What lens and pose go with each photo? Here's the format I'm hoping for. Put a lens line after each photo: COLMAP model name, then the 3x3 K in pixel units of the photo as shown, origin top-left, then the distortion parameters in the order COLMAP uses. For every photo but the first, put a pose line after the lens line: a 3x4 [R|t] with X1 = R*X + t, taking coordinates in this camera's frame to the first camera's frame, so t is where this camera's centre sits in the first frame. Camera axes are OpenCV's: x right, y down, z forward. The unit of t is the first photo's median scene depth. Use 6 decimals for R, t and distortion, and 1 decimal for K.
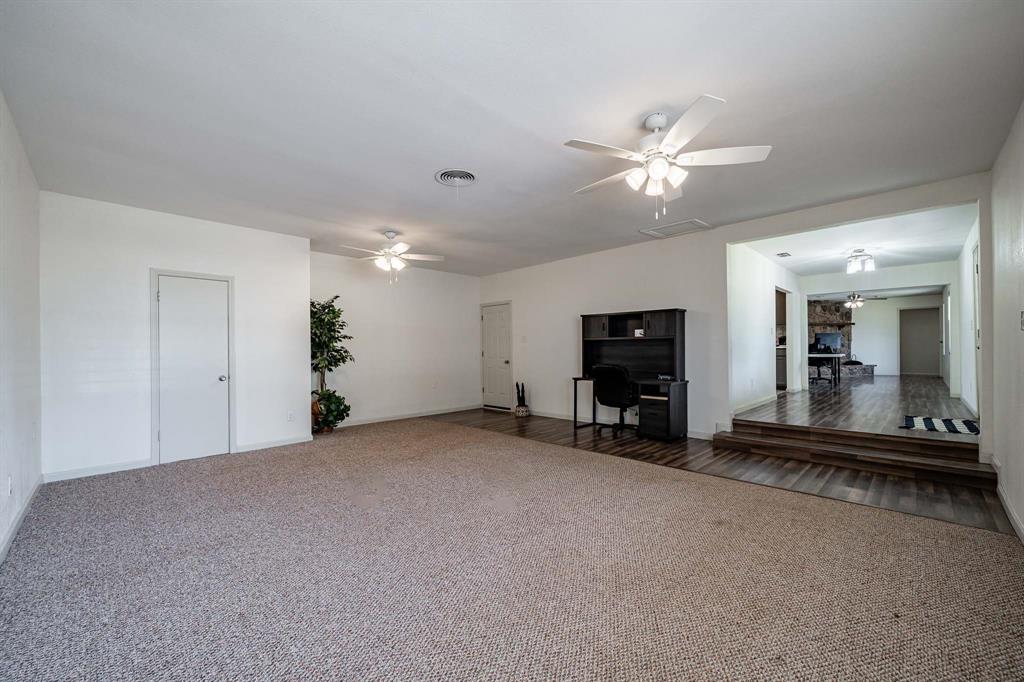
lens RADIAL K [[397.2, 0, 512.5], [0, 397.2, 345.2], [0, 0, 1]] dist [-0.002706, 0.000062]
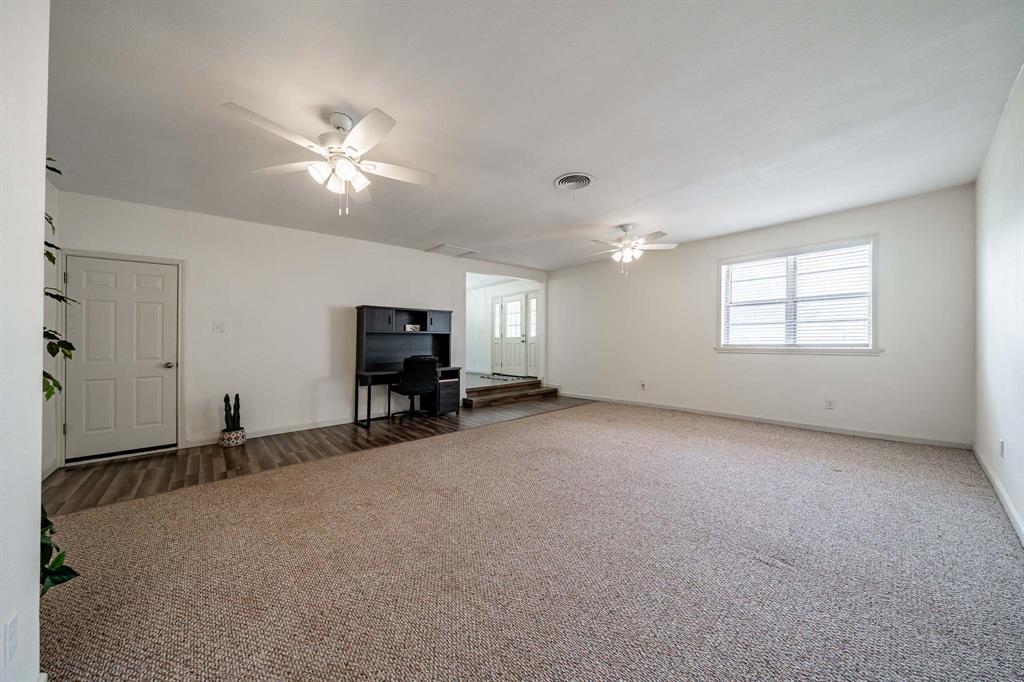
lens RADIAL K [[354.6, 0, 509.6], [0, 354.6, 341.3], [0, 0, 1]] dist [-0.003102, -0.000194]
pose [[0.085862, 0.002468, 0.996304, -0.633143], [-0.002250, 0.999995, -0.002284, 0.009319], [-0.996304, -0.002046, 0.085867, 0.607694]]
